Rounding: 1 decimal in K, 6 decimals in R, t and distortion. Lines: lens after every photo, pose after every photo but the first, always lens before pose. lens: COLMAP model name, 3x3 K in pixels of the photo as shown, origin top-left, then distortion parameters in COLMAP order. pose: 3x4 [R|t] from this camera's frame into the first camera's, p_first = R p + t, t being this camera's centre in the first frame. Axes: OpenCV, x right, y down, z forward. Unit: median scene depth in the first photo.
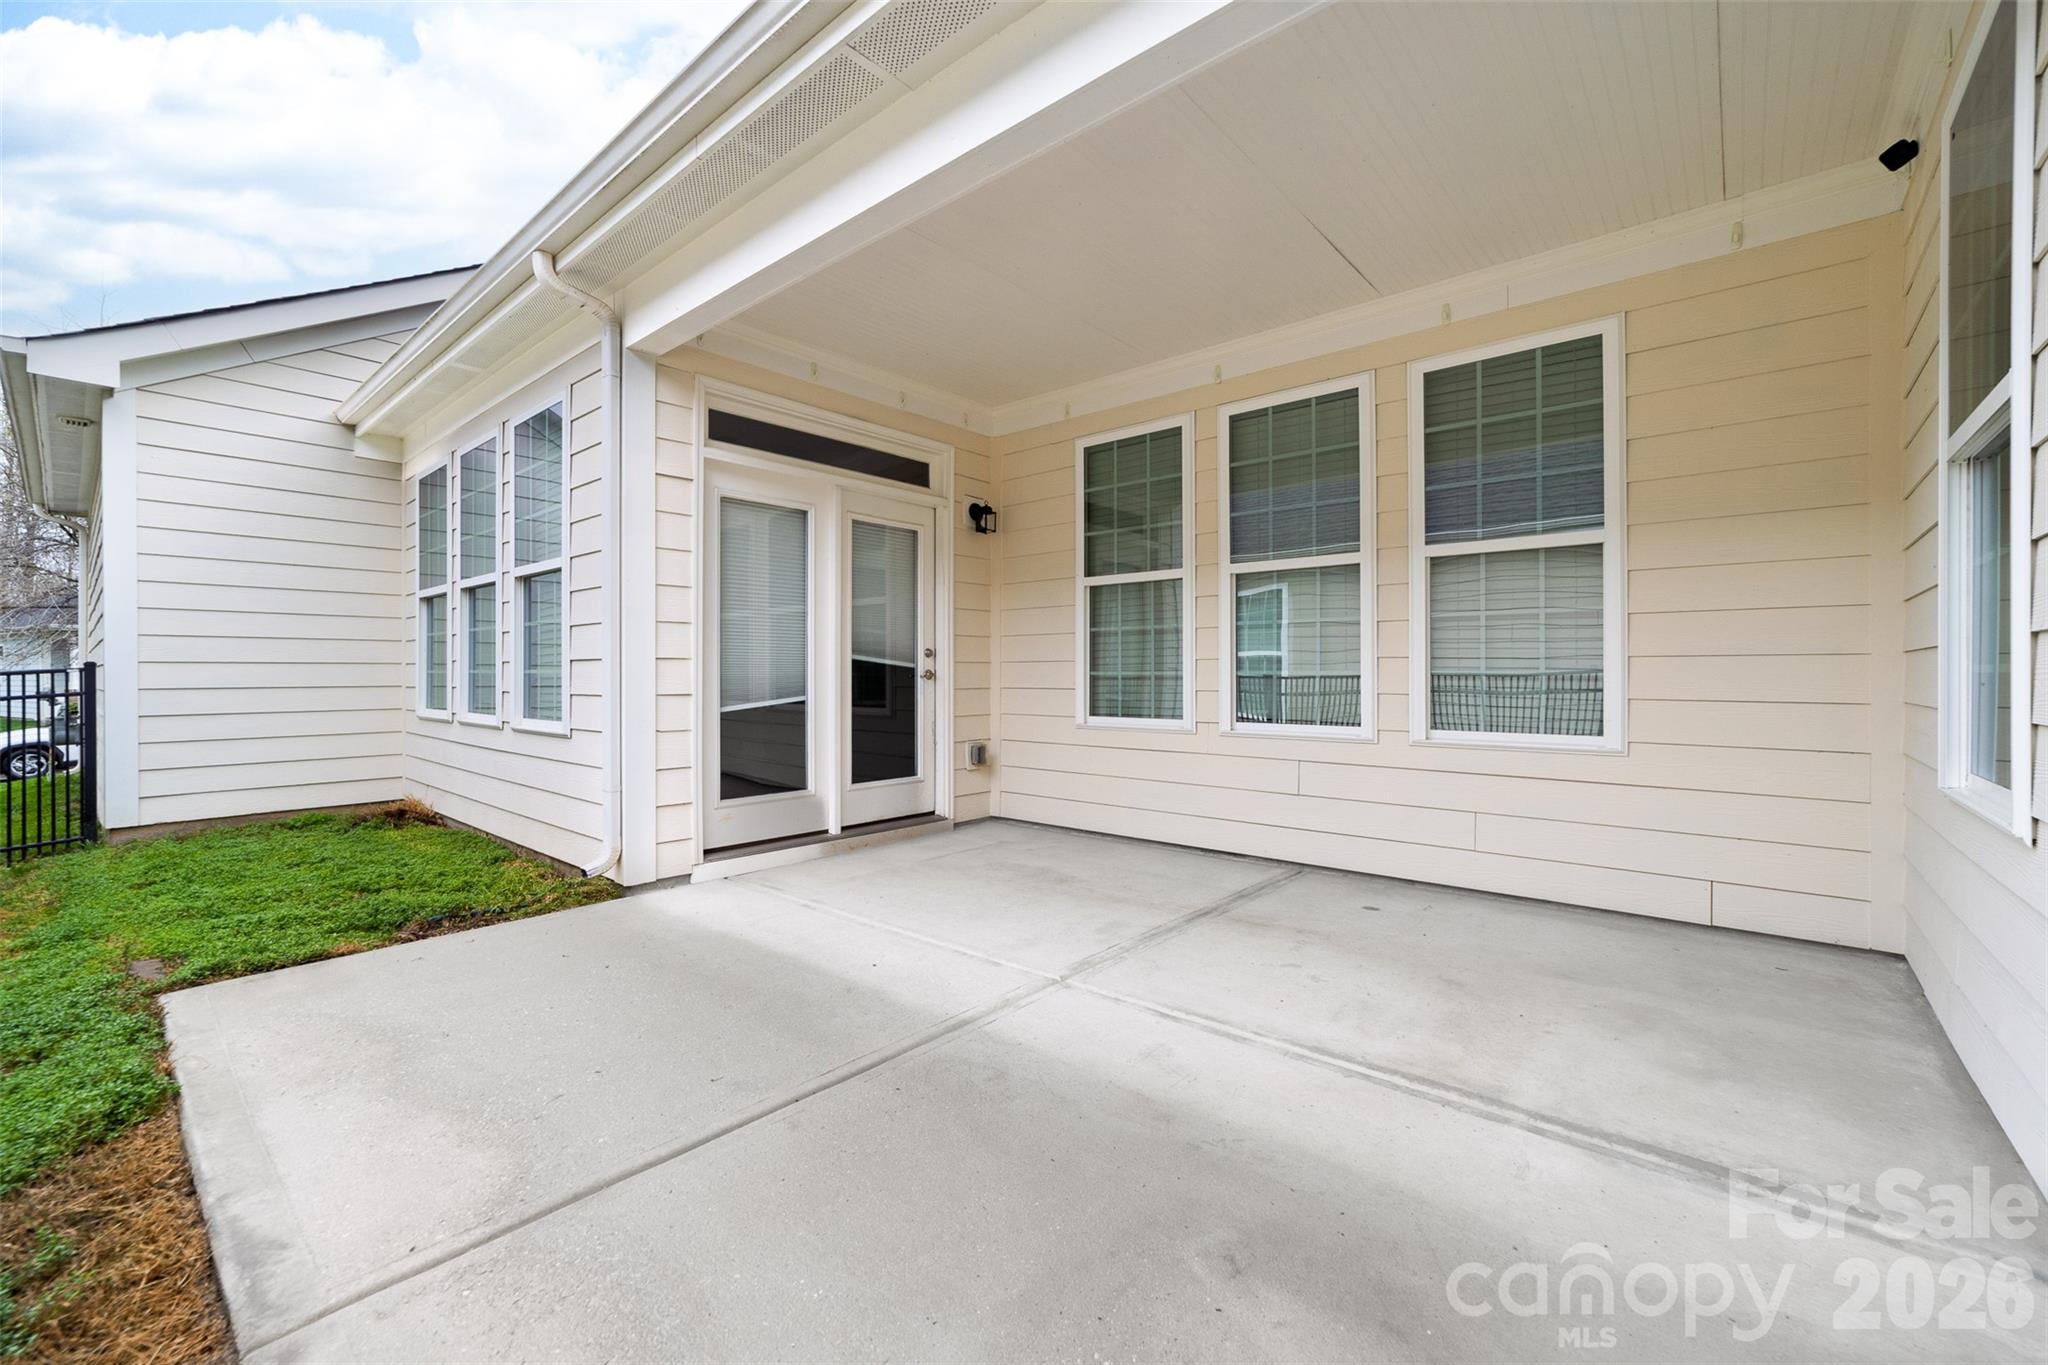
lens RADIAL K [[808.4, 0, 1028.4], [0, 808.4, 676.1], [0, 0, 1]] dist [0.000609, 0.000248]
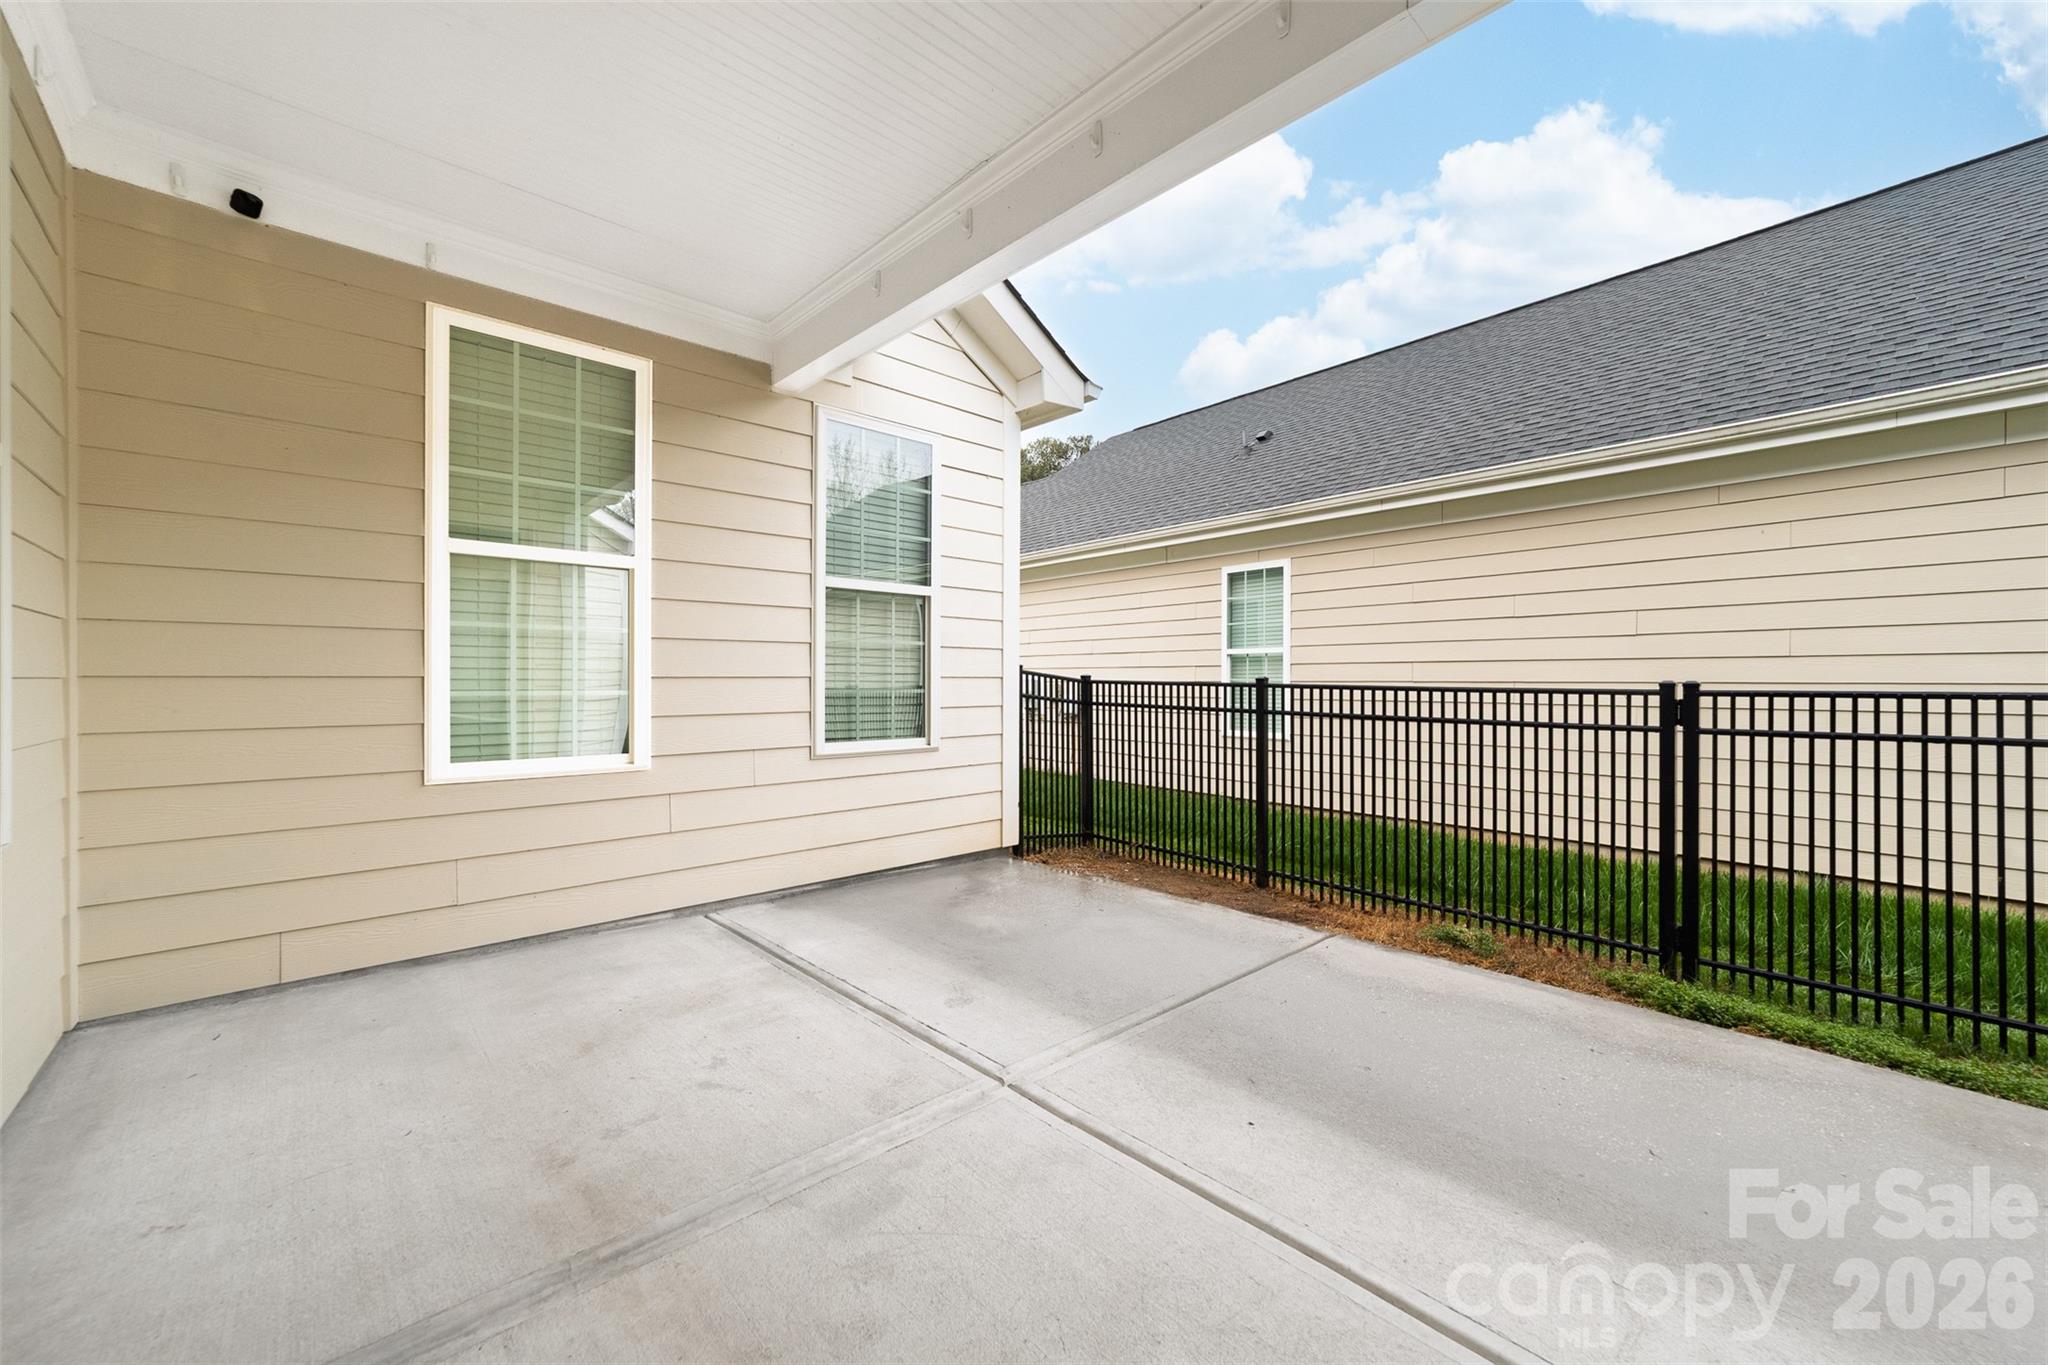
lens RADIAL K [[808.4, 0, 1022.6], [0, 808.4, 682.1], [0, 0, 1]] dist [0.000609, 0.000248]
pose [[-0.994320, -0.001577, 0.106424, -0.075022], [-0.001271, 0.999995, 0.002945, -0.046894], [-0.106428, 0.002793, -0.994316, 2.100693]]
